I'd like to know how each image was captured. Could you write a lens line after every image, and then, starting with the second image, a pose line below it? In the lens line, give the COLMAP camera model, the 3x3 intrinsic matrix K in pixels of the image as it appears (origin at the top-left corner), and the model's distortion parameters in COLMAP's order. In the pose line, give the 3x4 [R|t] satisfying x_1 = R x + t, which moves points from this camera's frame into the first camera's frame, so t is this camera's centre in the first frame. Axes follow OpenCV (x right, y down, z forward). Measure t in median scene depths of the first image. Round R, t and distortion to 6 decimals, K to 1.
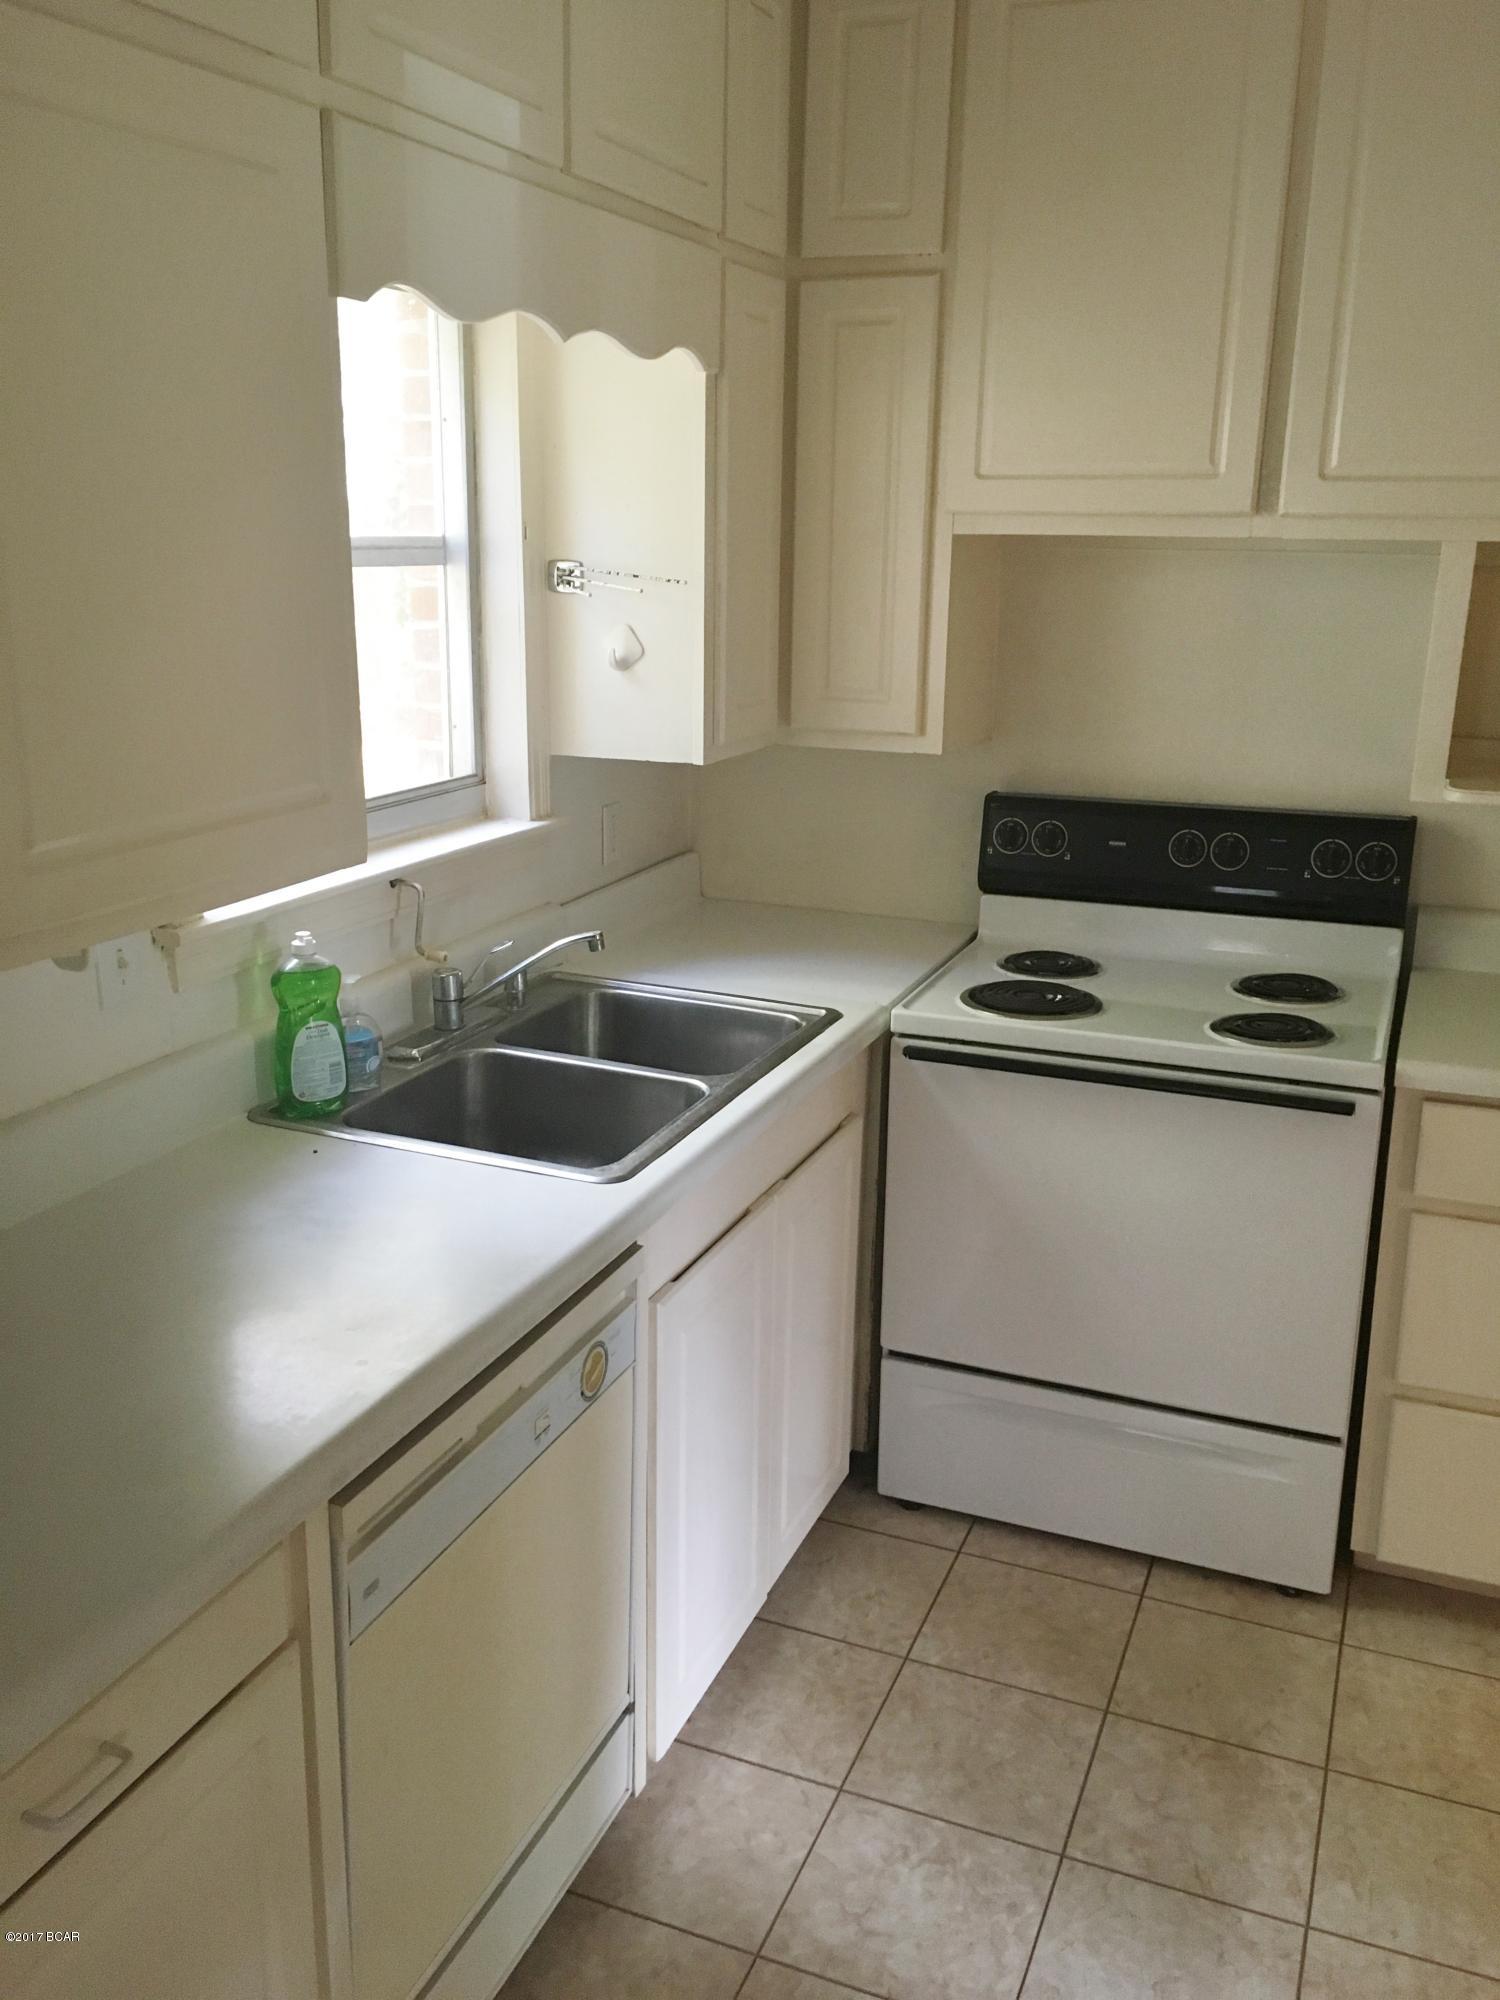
lens RADIAL K [[1710.9, 0, 744.5], [0, 1710.9, 994.5], [0, 0, 1]] dist [0.078963, -0.111034]
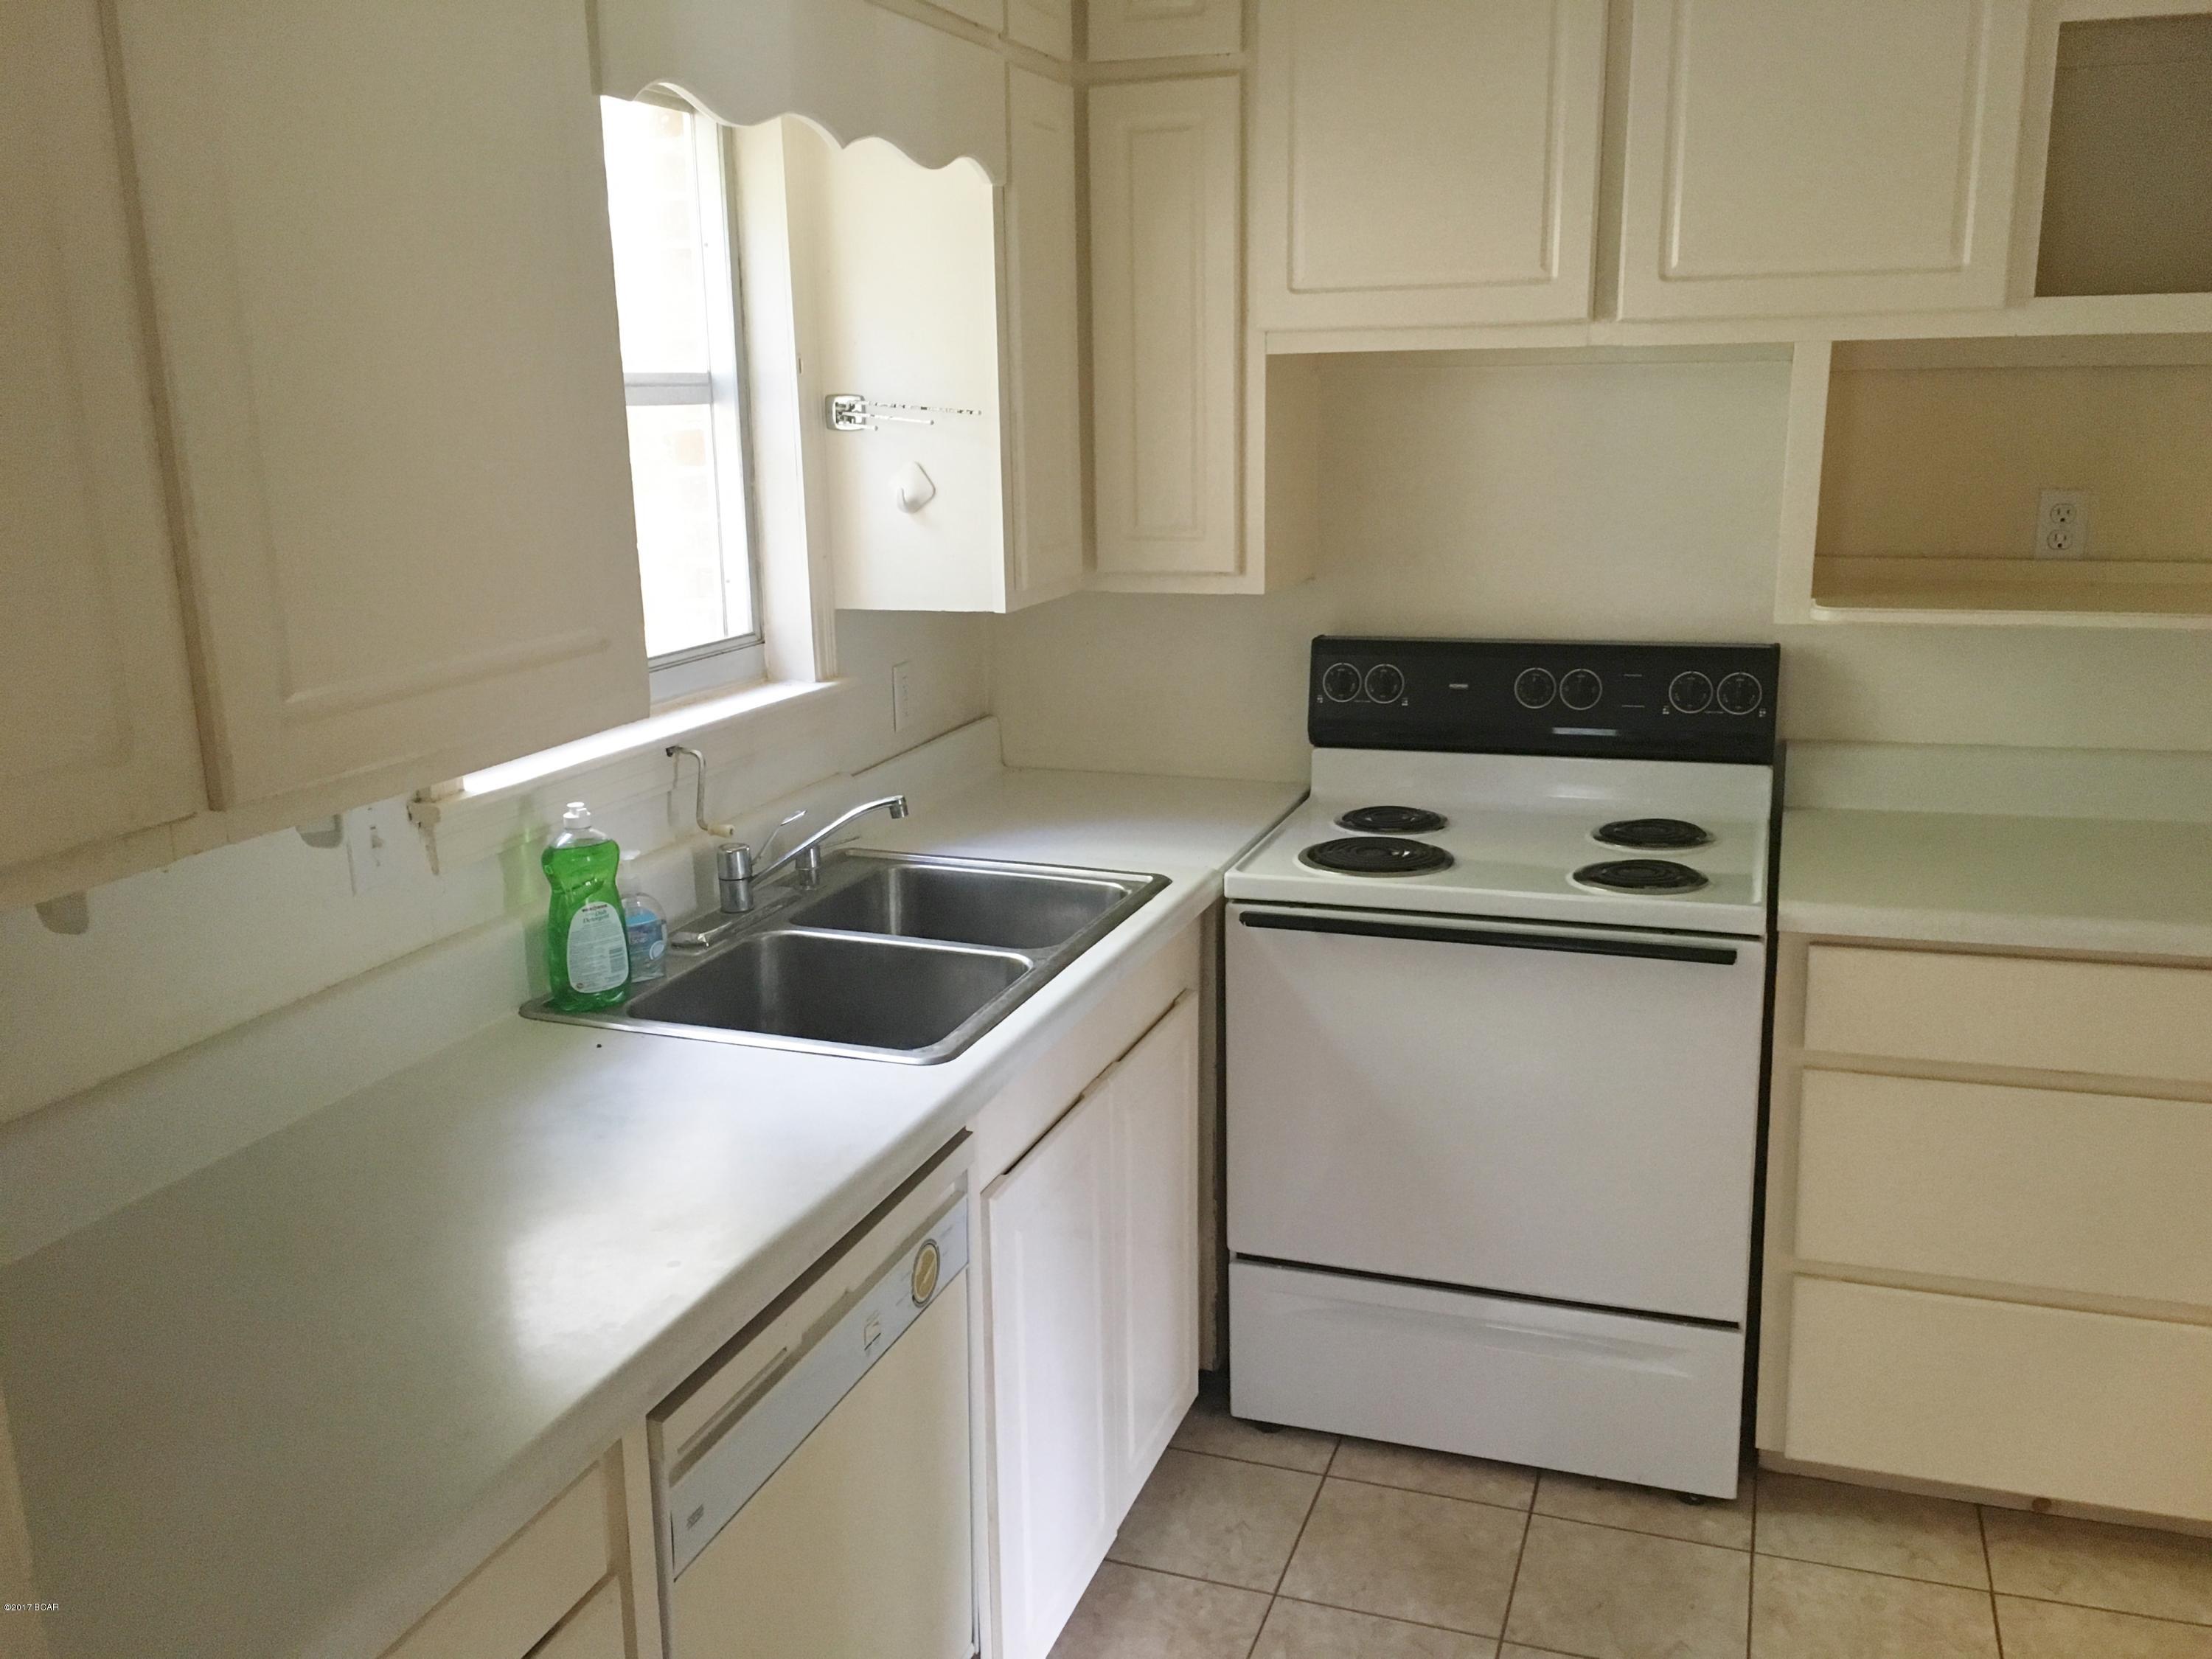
lens RADIAL K [[1892.2, 0, 1098.7], [0, 1892.2, 831.2], [0, 0, 1]] dist [0.078963, -0.111034]
pose [[0.998459, -0.040638, 0.037781, -0.018359], [0.042016, 0.998452, -0.036434, 0.021147], [-0.036242, 0.037965, 0.998622, 0.000011]]
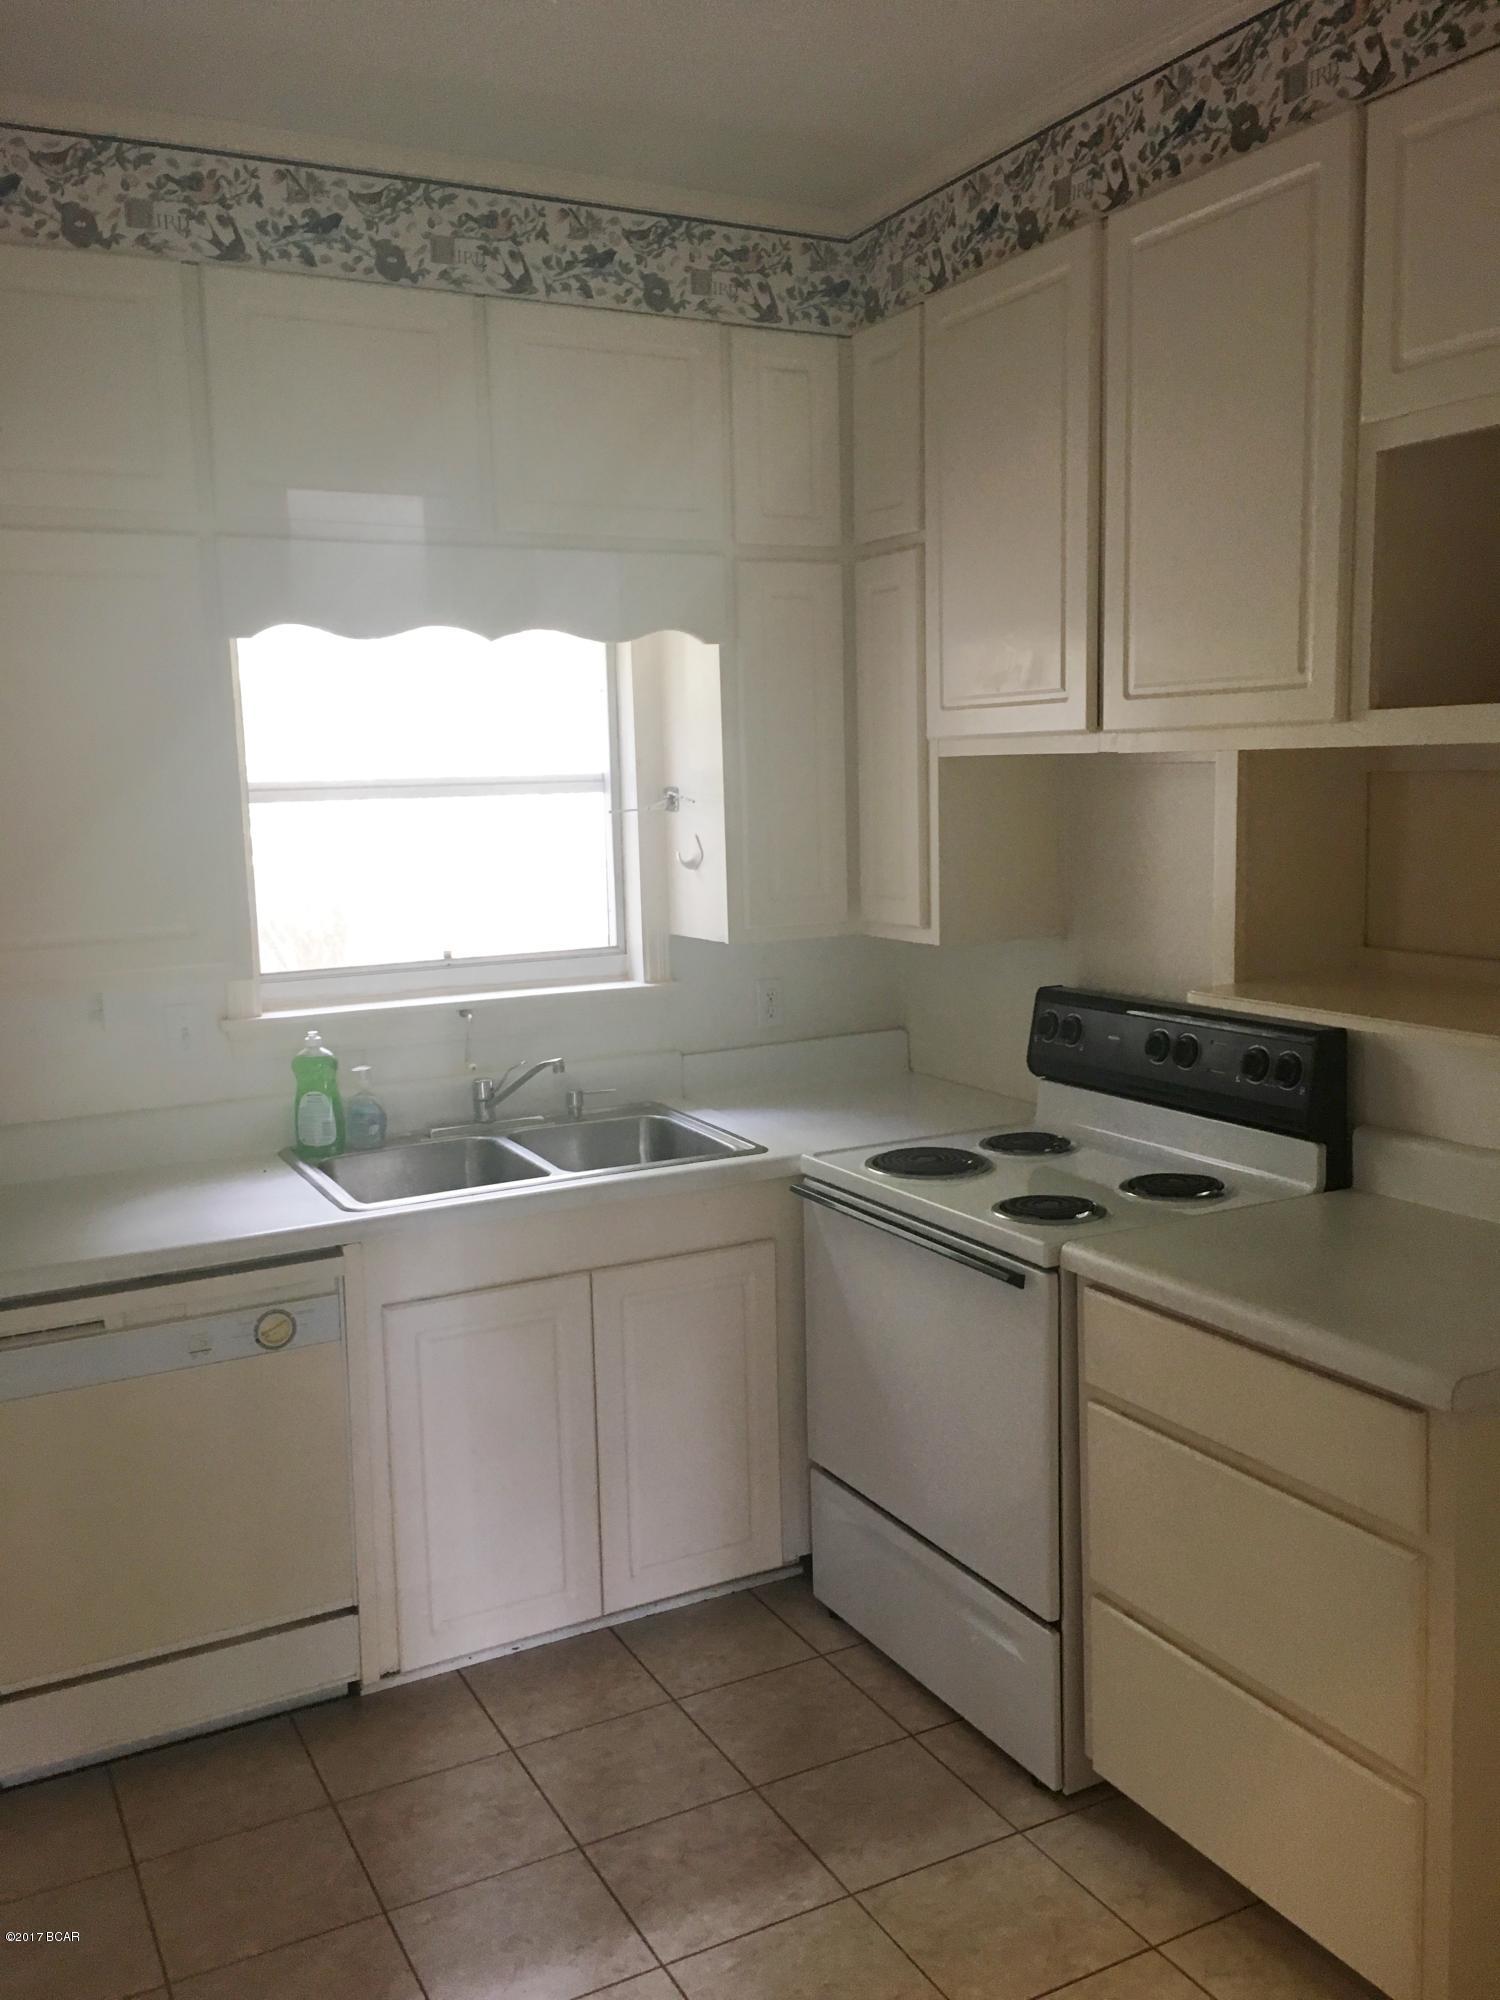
lens RADIAL K [[1710.9, 0, 743.1], [0, 1710.9, 996.2], [0, 0, 1]] dist [0.078963, -0.111034]
pose [[0.766158, 0.054260, -0.640358, 0.825320], [-0.136994, 0.987316, -0.080248, 0.001964], [0.627881, 0.149208, 0.763873, 0.065504]]
